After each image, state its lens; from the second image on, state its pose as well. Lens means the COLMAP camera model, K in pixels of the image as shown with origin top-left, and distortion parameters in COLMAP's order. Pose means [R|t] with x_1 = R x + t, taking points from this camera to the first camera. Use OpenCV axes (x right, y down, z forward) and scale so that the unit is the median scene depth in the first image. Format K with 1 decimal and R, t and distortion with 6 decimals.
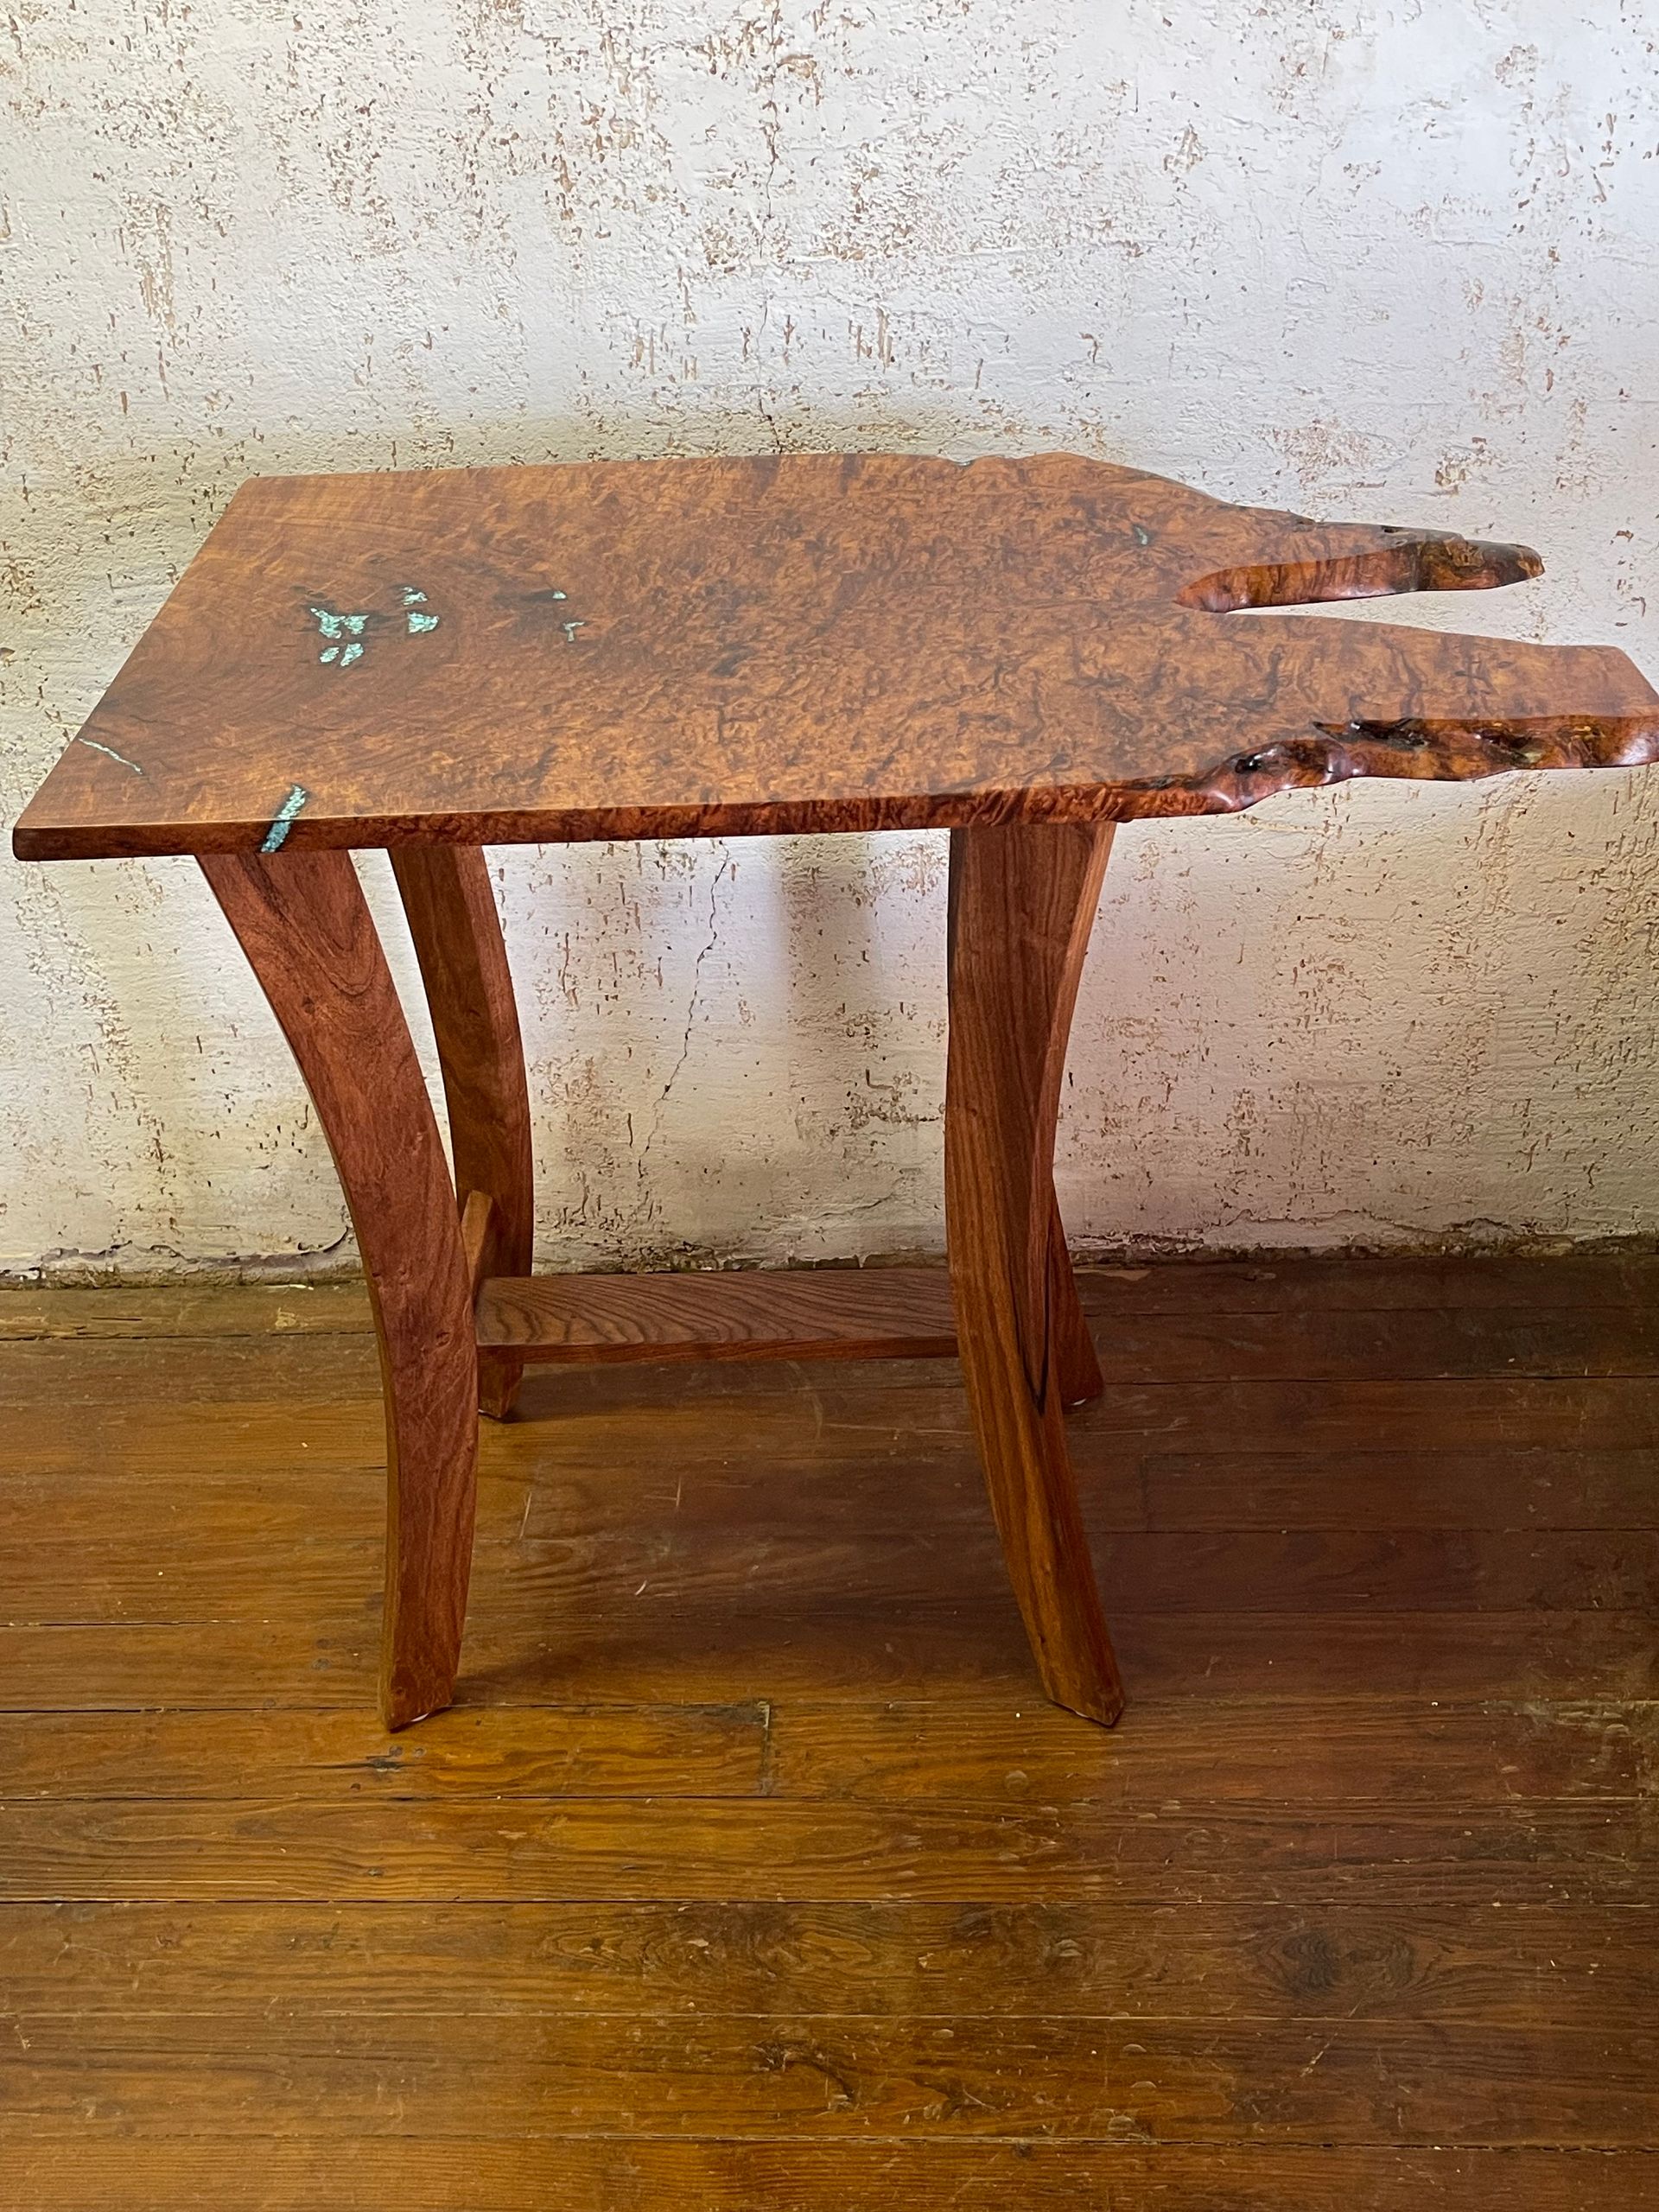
lens RADIAL K [[2458.7, 0, 828.3], [0, 2458.7, 1133.2], [0, 0, 1]] dist [0.102490, -0.217895]
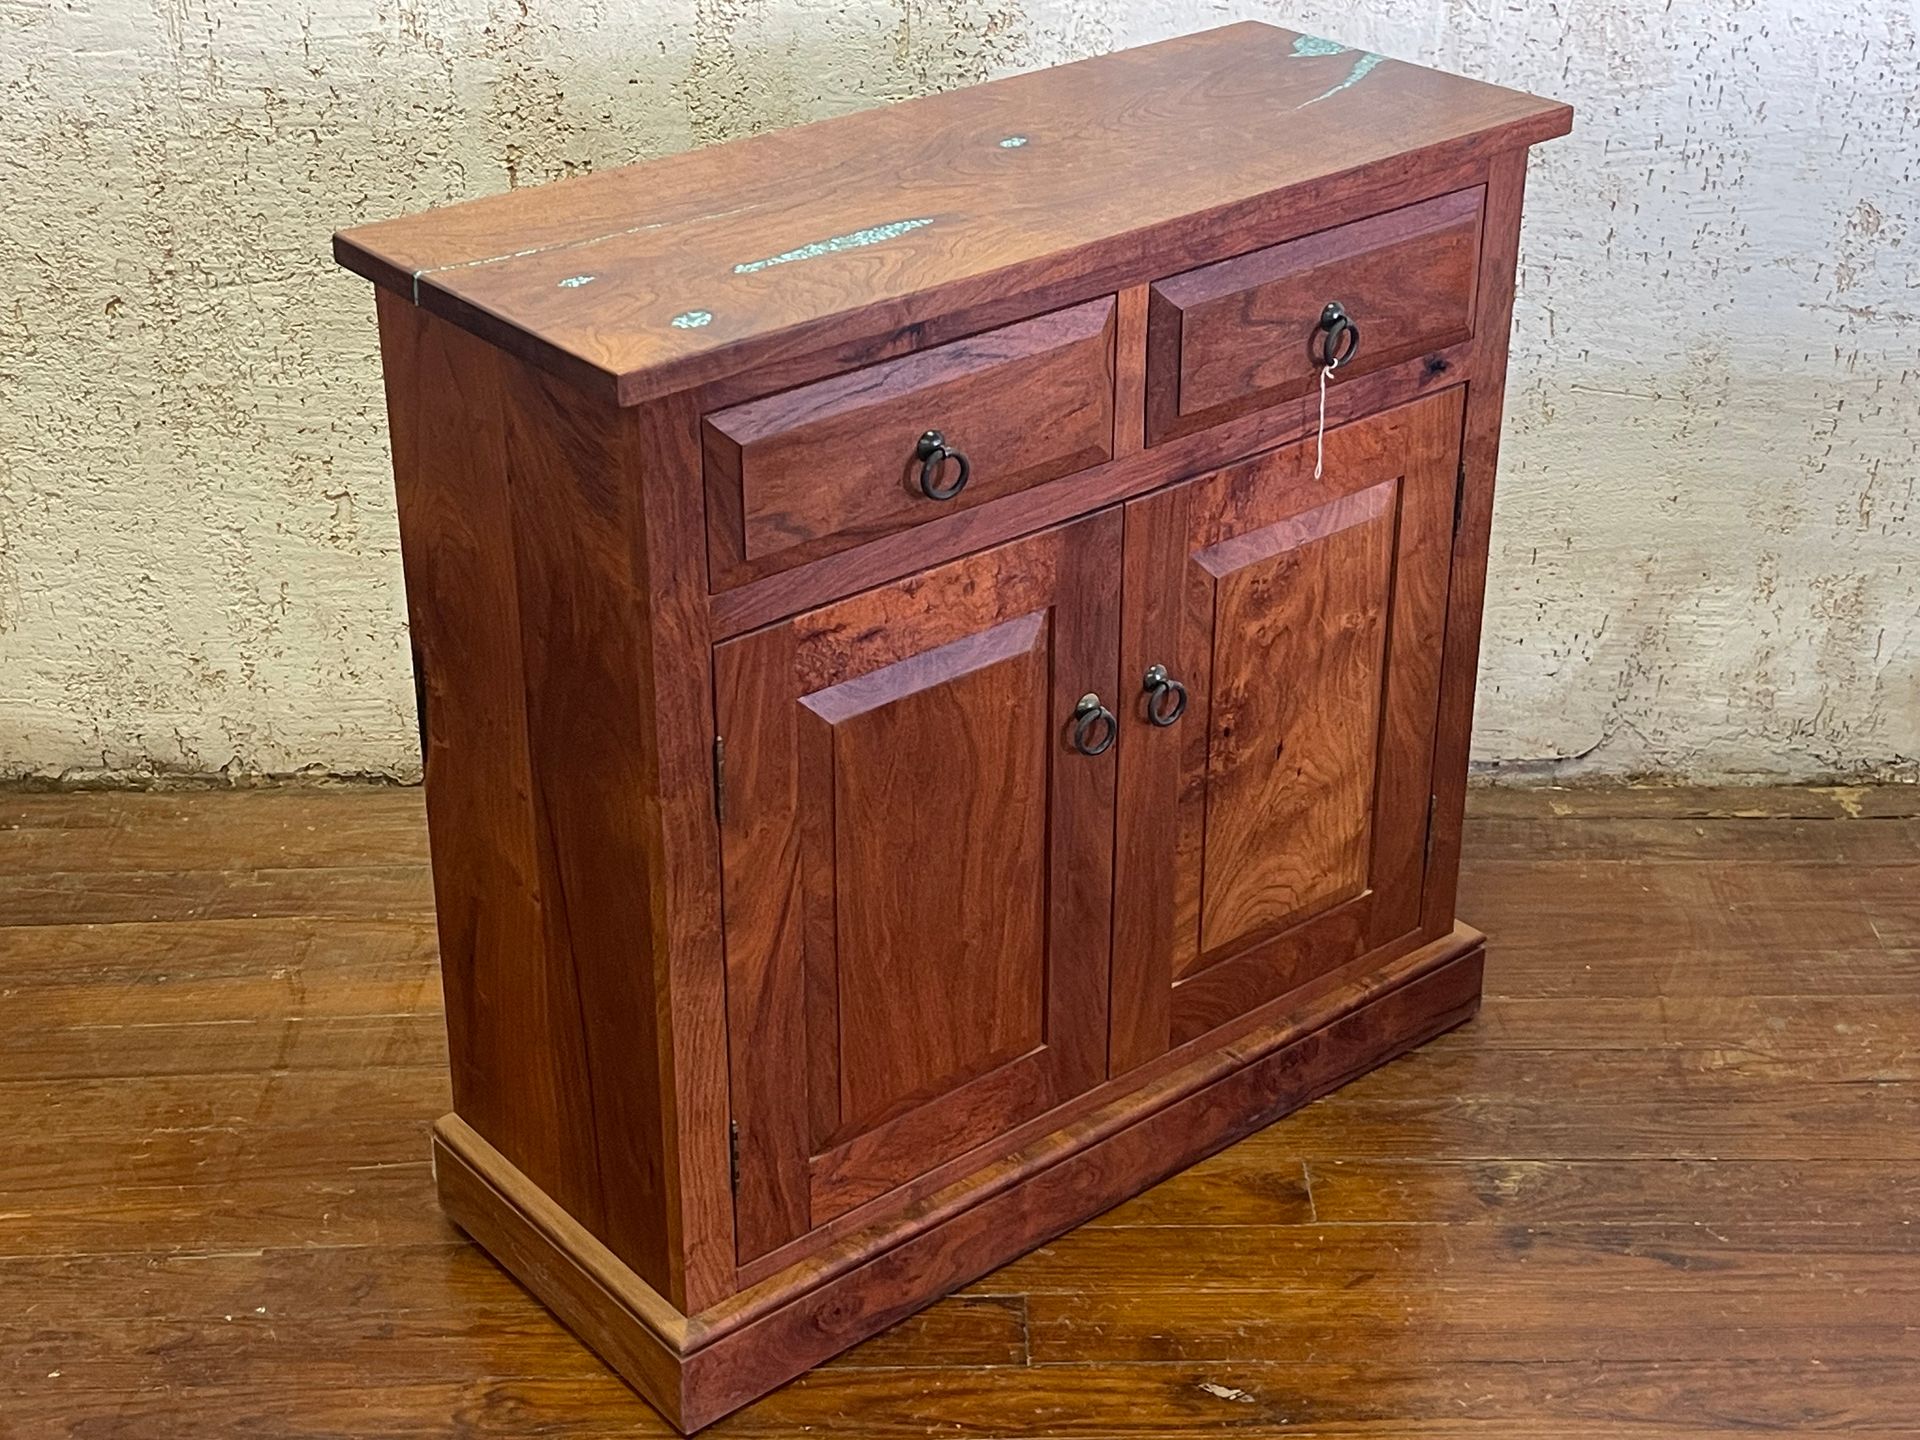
lens RADIAL K [[2895.1, 0, 918.7], [0, 2895.1, 684.0], [0, 0, 1]] dist [0.119331, -0.386328]
pose [[0.996958, 0.031043, 0.071498, -0.771417], [-0.017335, 0.982604, -0.184904, 0.342598], [-0.075994, 0.183102, 0.980152, -0.394998]]
